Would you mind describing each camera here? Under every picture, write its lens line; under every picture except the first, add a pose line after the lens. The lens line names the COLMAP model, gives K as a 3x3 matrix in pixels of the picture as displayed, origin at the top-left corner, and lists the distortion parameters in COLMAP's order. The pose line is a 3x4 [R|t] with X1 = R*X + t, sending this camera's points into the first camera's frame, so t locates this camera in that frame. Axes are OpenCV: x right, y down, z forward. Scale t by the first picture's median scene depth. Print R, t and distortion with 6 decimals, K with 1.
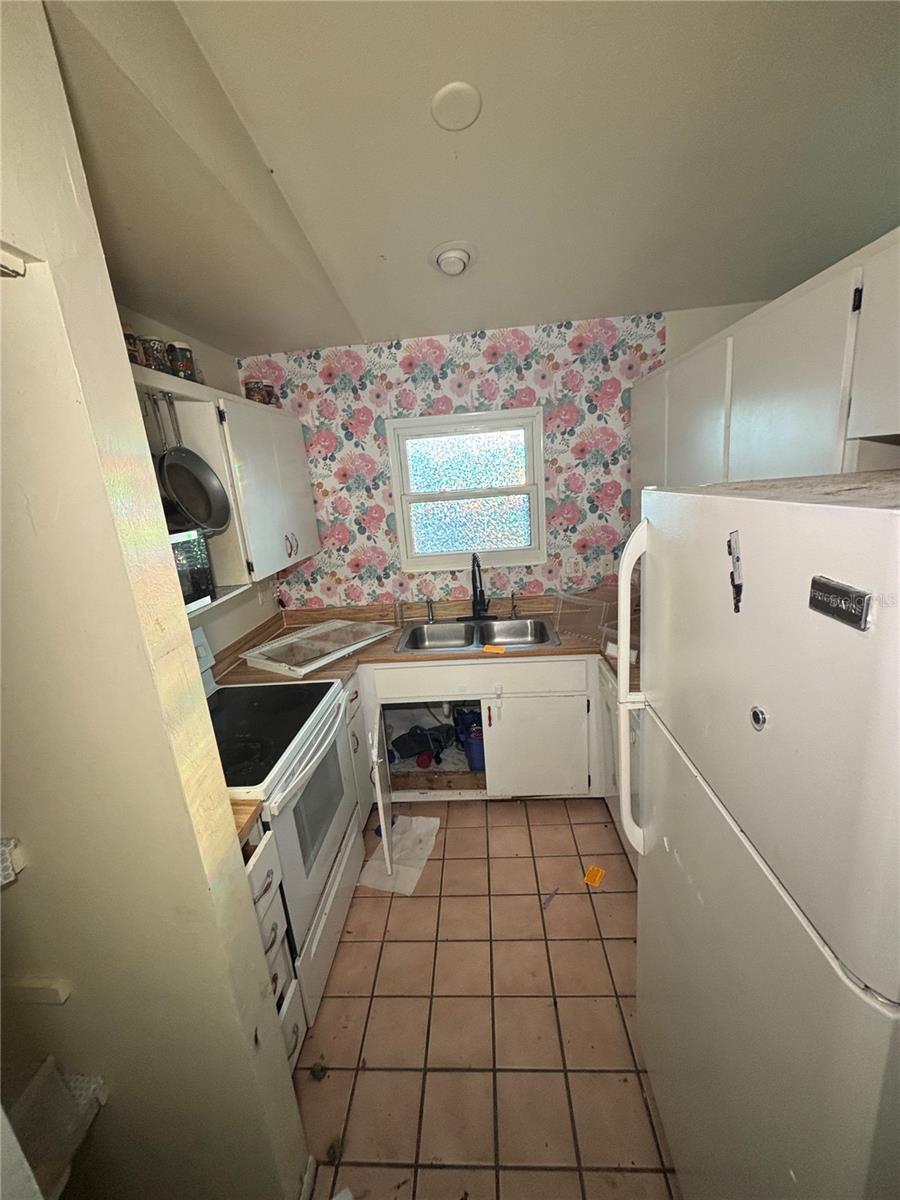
lens RADIAL K [[482.6, 0, 451.4], [0, 482.6, 601.3], [0, 0, 1]] dist [-0.002748, 0.001130]
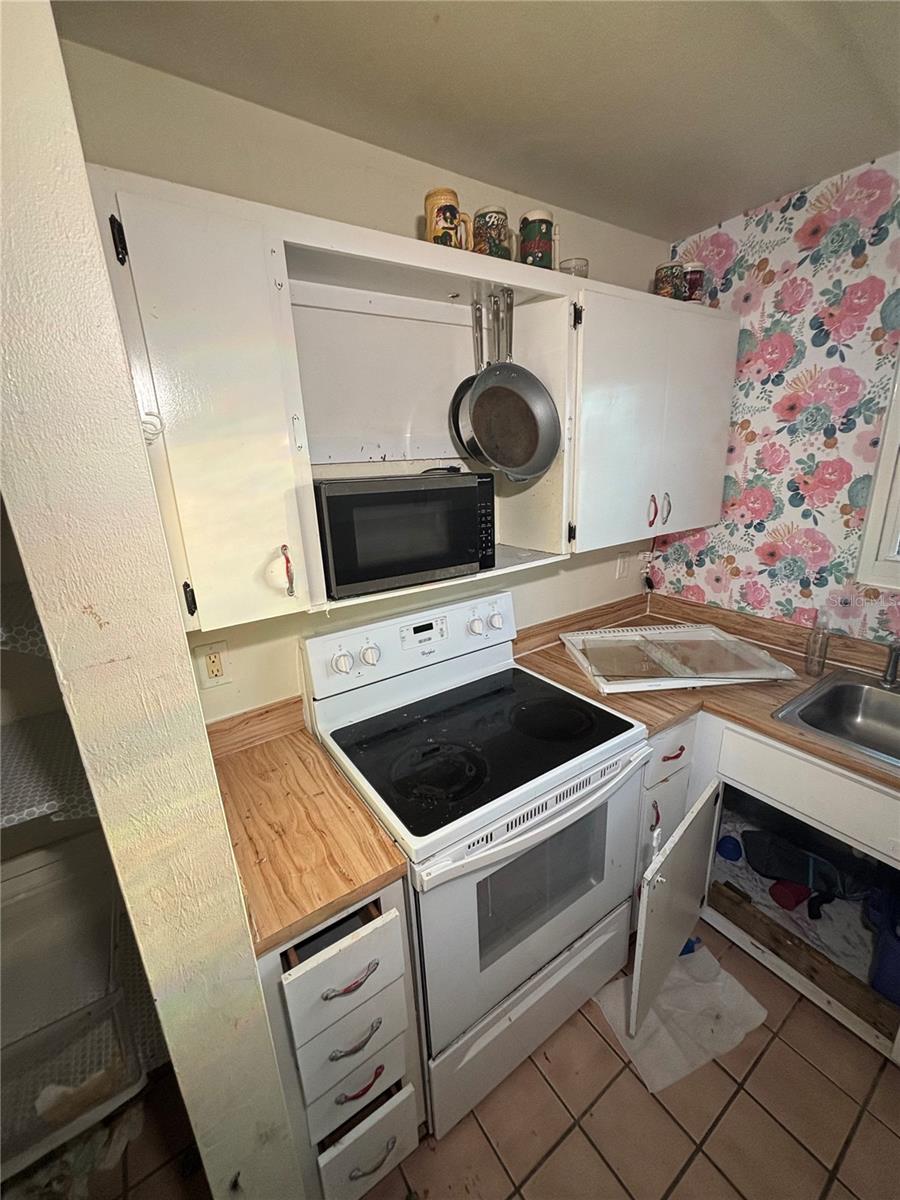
lens RADIAL K [[482.6, 0, 451.9], [0, 482.6, 599.9], [0, 0, 1]] dist [-0.002748, 0.001130]
pose [[0.612925, 0.270099, -0.742543, 0.036284], [-0.200962, 0.962145, 0.184097, -0.053146], [0.764158, 0.036385, 0.644002, 0.293156]]
